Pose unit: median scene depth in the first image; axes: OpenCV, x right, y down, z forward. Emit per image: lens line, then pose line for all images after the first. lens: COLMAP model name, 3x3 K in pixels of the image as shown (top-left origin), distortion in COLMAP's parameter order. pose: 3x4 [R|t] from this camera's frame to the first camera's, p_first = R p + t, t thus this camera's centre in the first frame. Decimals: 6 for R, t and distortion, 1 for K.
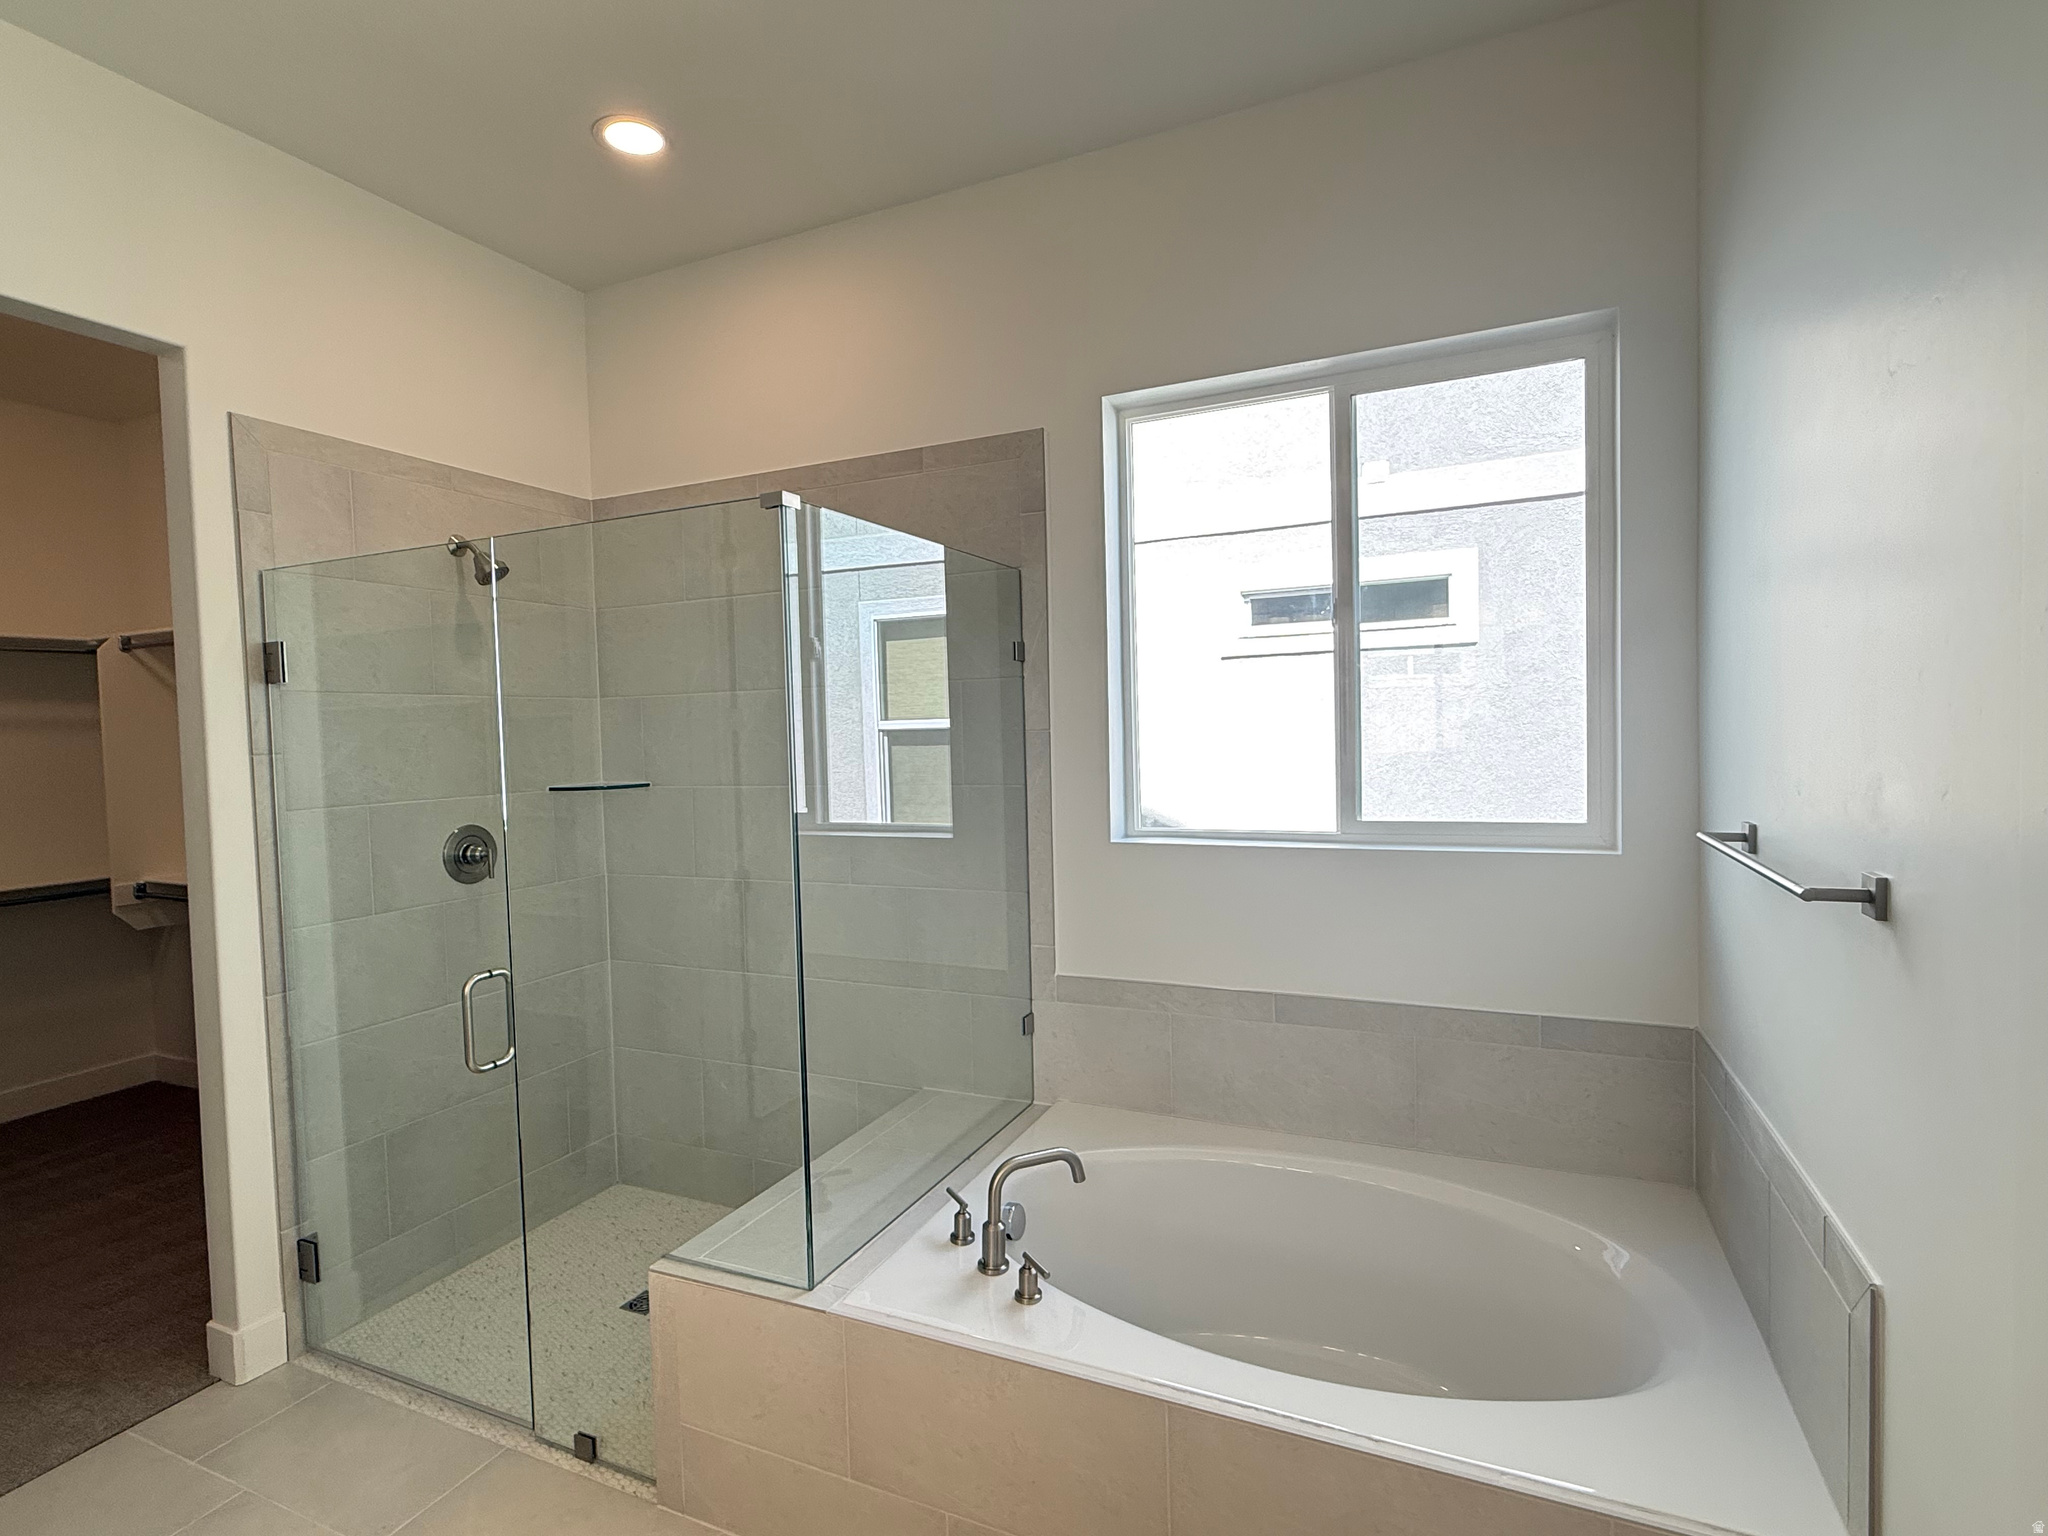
lens RADIAL K [[1013.6, 0, 1024.0], [0, 1013.6, 768.0], [0, 0, 1]] dist [0.000922, 0.000042]
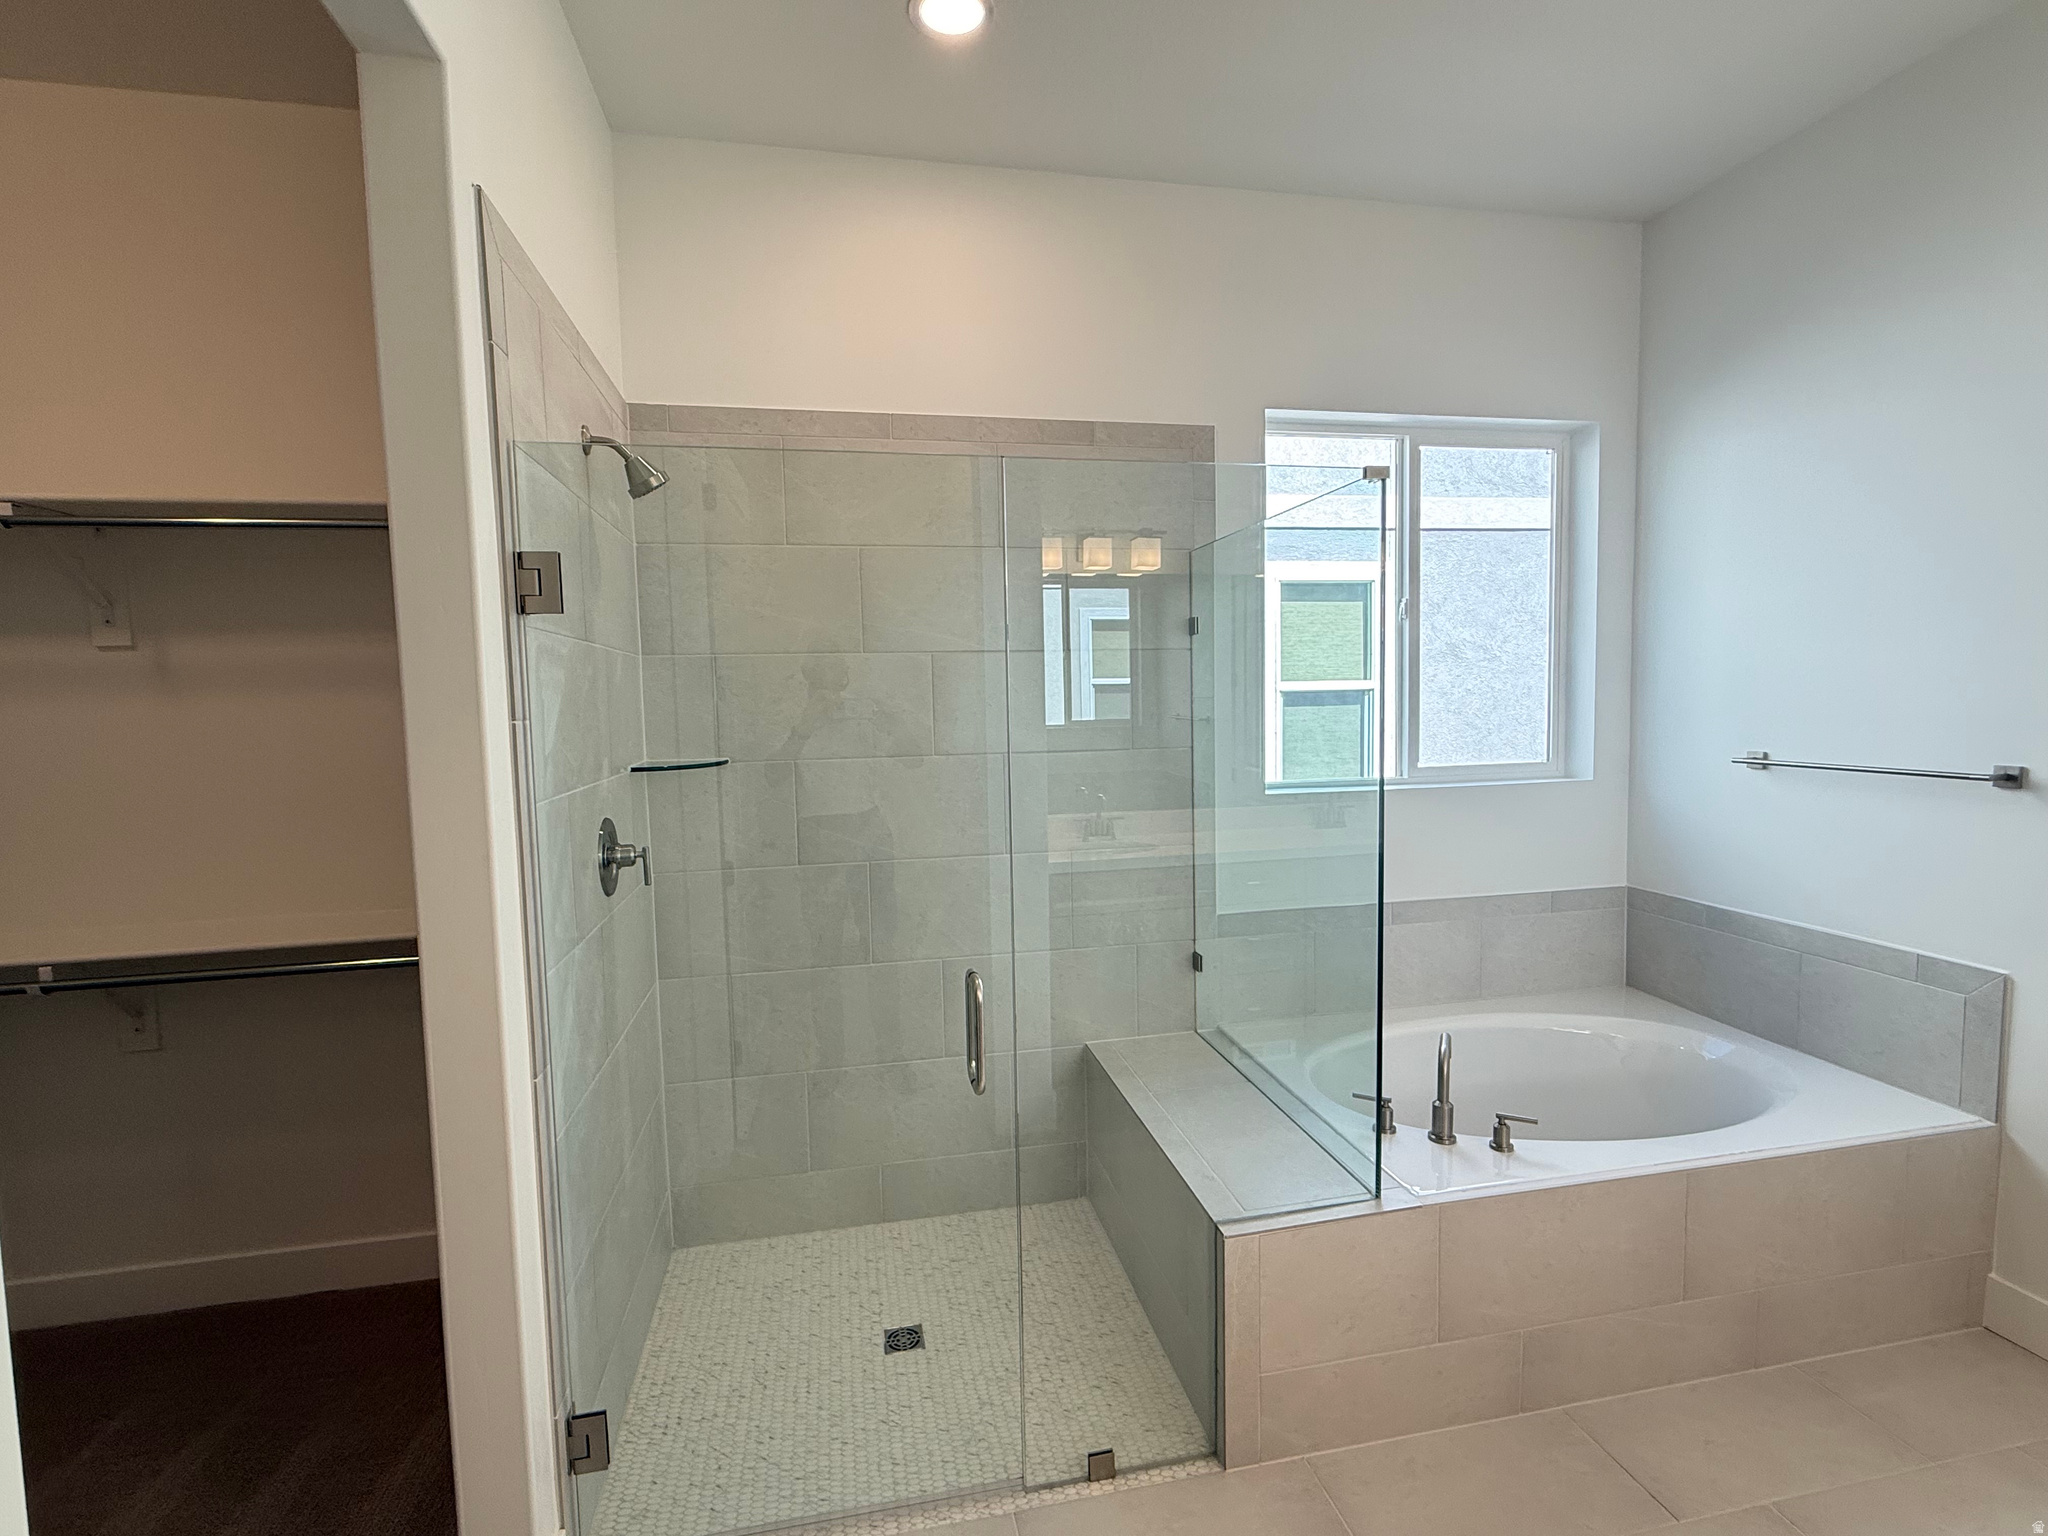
lens RADIAL K [[944.2, 0, 1024.0], [0, 944.2, 768.0], [0, 0, 1]] dist [-0.002274, 0.000007]
pose [[0.809921, -0.032277, 0.585650, -0.864620], [0.021915, 0.999453, 0.024776, 0.011466], [-0.586129, -0.007232, 0.810185, 0.312659]]
